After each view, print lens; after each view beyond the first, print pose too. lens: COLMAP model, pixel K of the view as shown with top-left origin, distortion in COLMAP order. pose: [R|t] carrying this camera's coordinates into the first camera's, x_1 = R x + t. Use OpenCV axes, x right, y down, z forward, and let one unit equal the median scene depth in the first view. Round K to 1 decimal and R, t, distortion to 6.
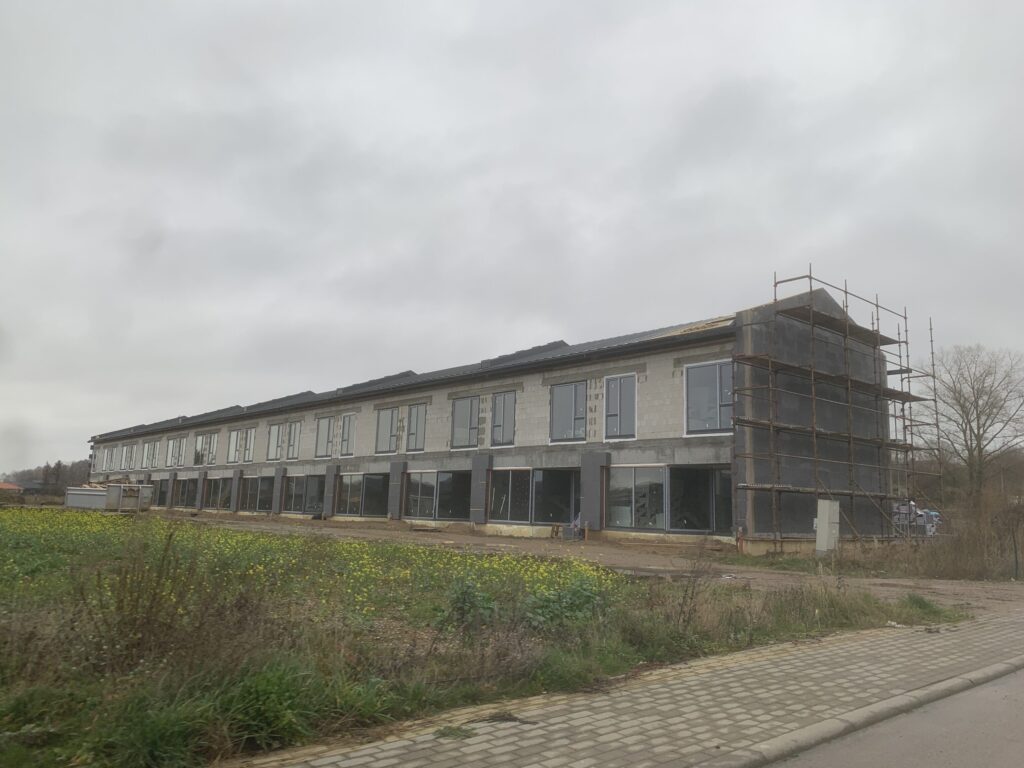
lens RADIAL K [[768.1, 0, 512.0], [0, 768.1, 384.0], [0, 0, 1]] dist [0.002140, 0.000807]
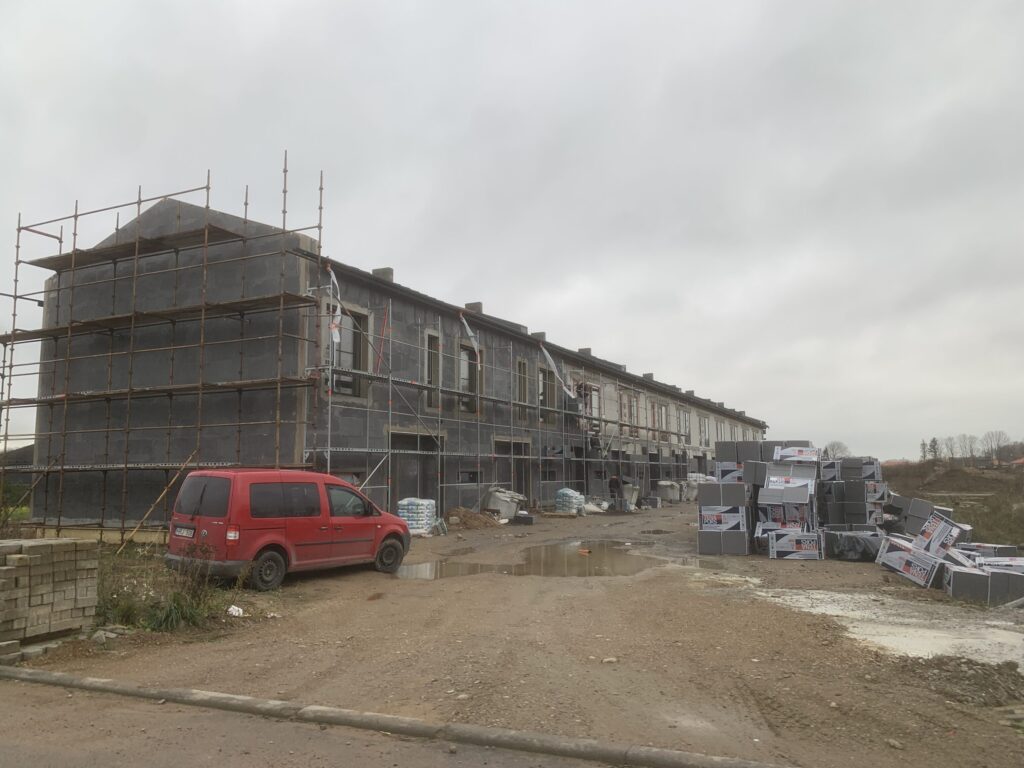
lens RADIAL K [[768.1, 0, 512.0], [0, 768.1, 384.0], [0, 0, 1]] dist [0.002140, 0.000807]
pose [[0.408974, -0.134161, -0.902630, 1.274350], [0.161910, 0.984108, -0.072912, 0.173888], [0.898068, -0.116326, 0.424197, 1.020950]]
